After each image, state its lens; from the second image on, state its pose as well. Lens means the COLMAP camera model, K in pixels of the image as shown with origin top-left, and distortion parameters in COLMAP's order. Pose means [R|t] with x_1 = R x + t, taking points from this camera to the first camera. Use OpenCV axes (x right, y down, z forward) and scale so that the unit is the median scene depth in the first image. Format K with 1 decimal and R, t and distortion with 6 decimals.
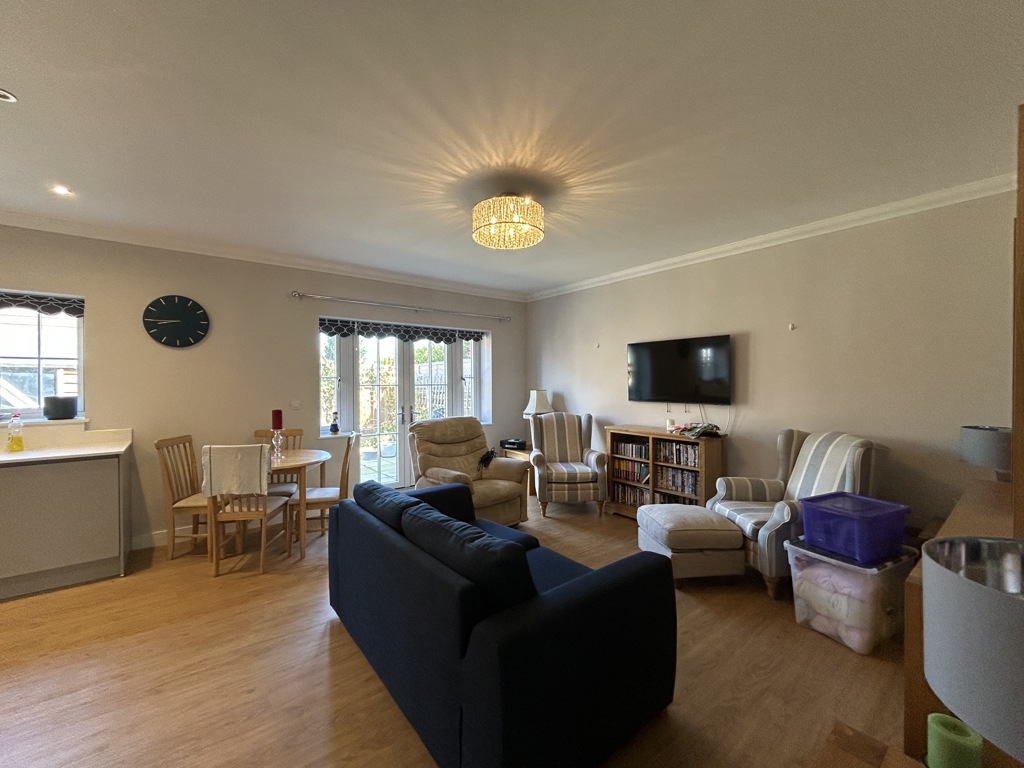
lens RADIAL K [[413.7, 0, 510.6], [0, 413.7, 382.4], [0, 0, 1]] dist [-0.001095, 0.000158]
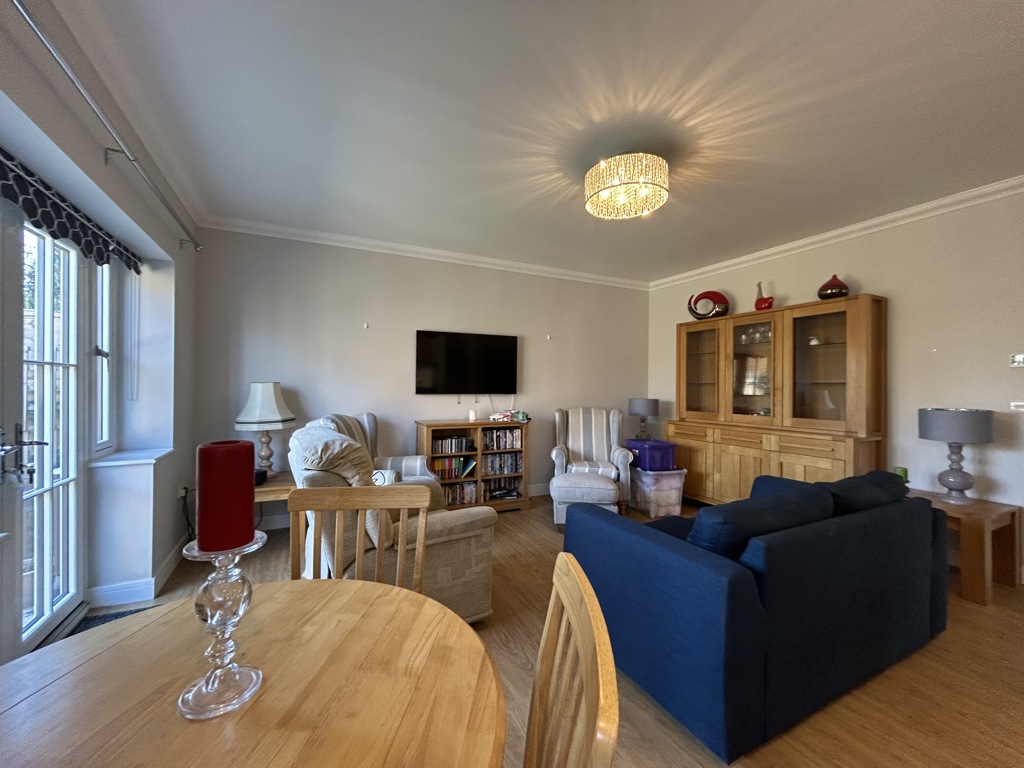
lens RADIAL K [[413.7, 0, 507.8], [0, 413.7, 381.1], [0, 0, 1]] dist [-0.001095, 0.000158]
pose [[0.201952, 0.016358, 0.979259, -0.648865], [-0.005778, 0.999863, -0.015511, 0.034994], [-0.979378, -0.002525, 0.202019, 0.747250]]
